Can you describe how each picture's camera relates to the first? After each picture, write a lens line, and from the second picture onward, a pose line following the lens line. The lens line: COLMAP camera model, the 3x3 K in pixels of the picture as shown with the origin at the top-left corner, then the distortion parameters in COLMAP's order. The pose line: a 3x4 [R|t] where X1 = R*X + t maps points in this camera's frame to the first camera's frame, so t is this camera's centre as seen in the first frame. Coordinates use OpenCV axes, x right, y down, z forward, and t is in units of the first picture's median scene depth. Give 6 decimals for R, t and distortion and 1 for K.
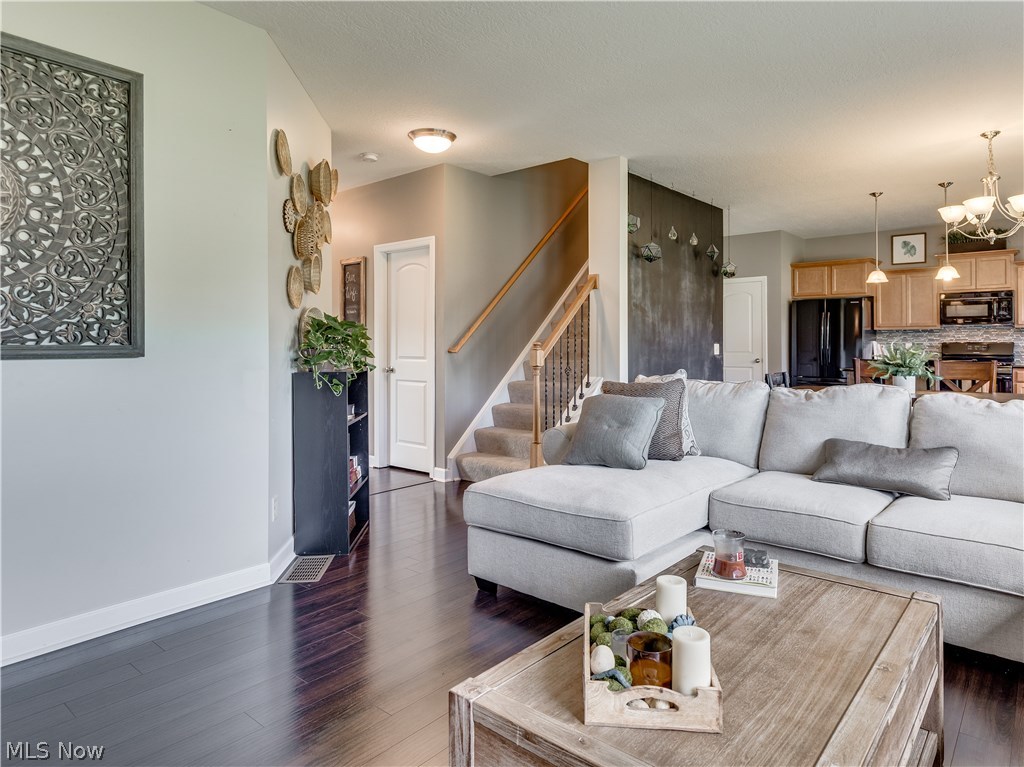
lens RADIAL K [[618.7, 0, 526.1], [0, 618.7, 354.7], [0, 0, 1]] dist [-0.002447, 0.000505]
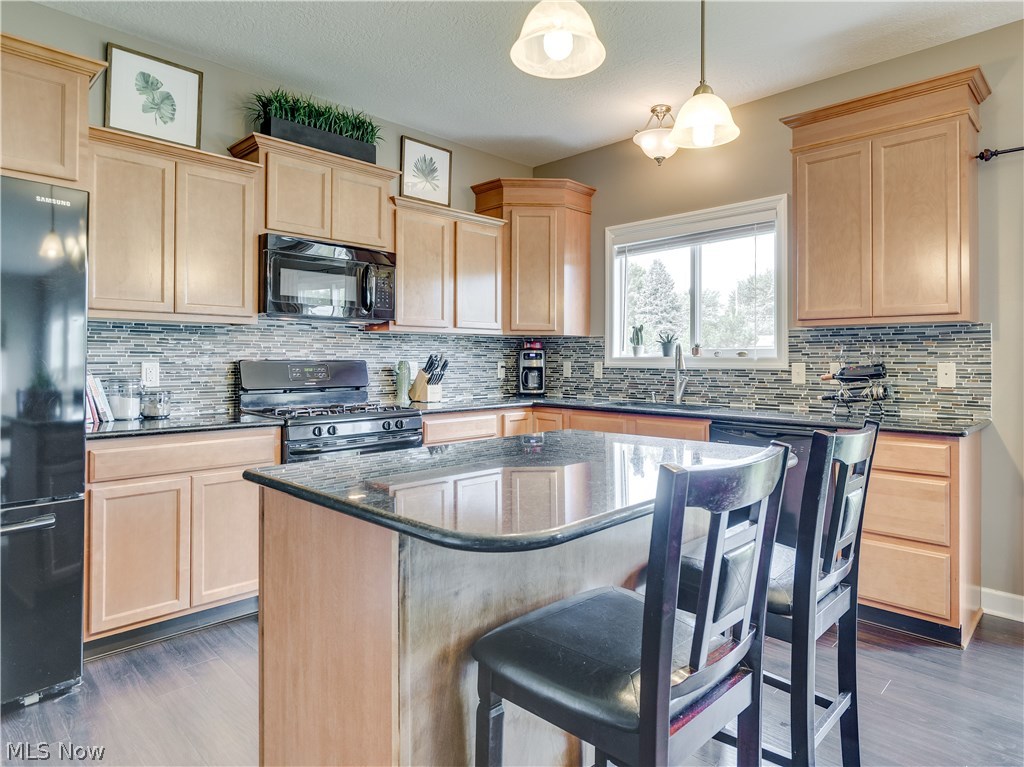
lens RADIAL K [[592.1, 0, 515.4], [0, 592.1, 359.8], [0, 0, 1]] dist [-0.018504, -0.001386]
pose [[0.072592, 0.005712, 0.997345, 0.314247], [0.015377, 0.999858, -0.006846, -0.015126], [-0.997243, 0.015833, 0.072494, 0.817896]]
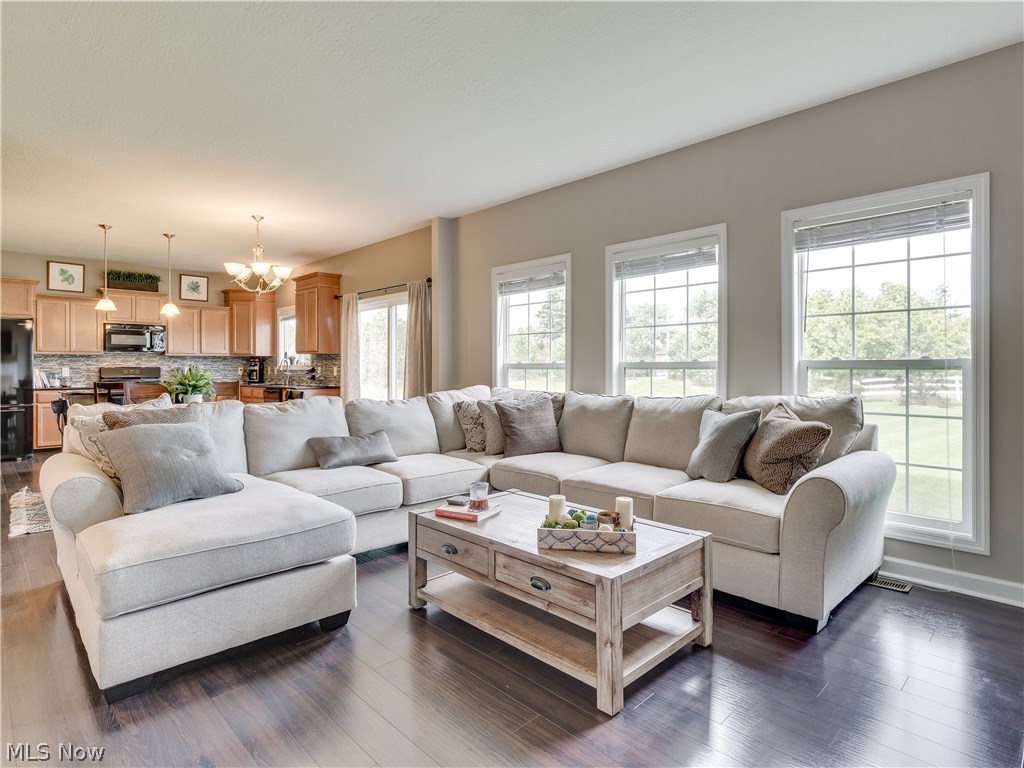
lens RADIAL K [[560.3, 0, 511.8], [0, 560.3, 367.1], [0, 0, 1]] dist [-0.004518, -0.000557]
pose [[0.100148, 0.003127, 0.994968, -0.255534], [0.018328, 0.999820, -0.004987, -0.001298], [-0.994804, 0.018735, 0.100073, 0.173762]]
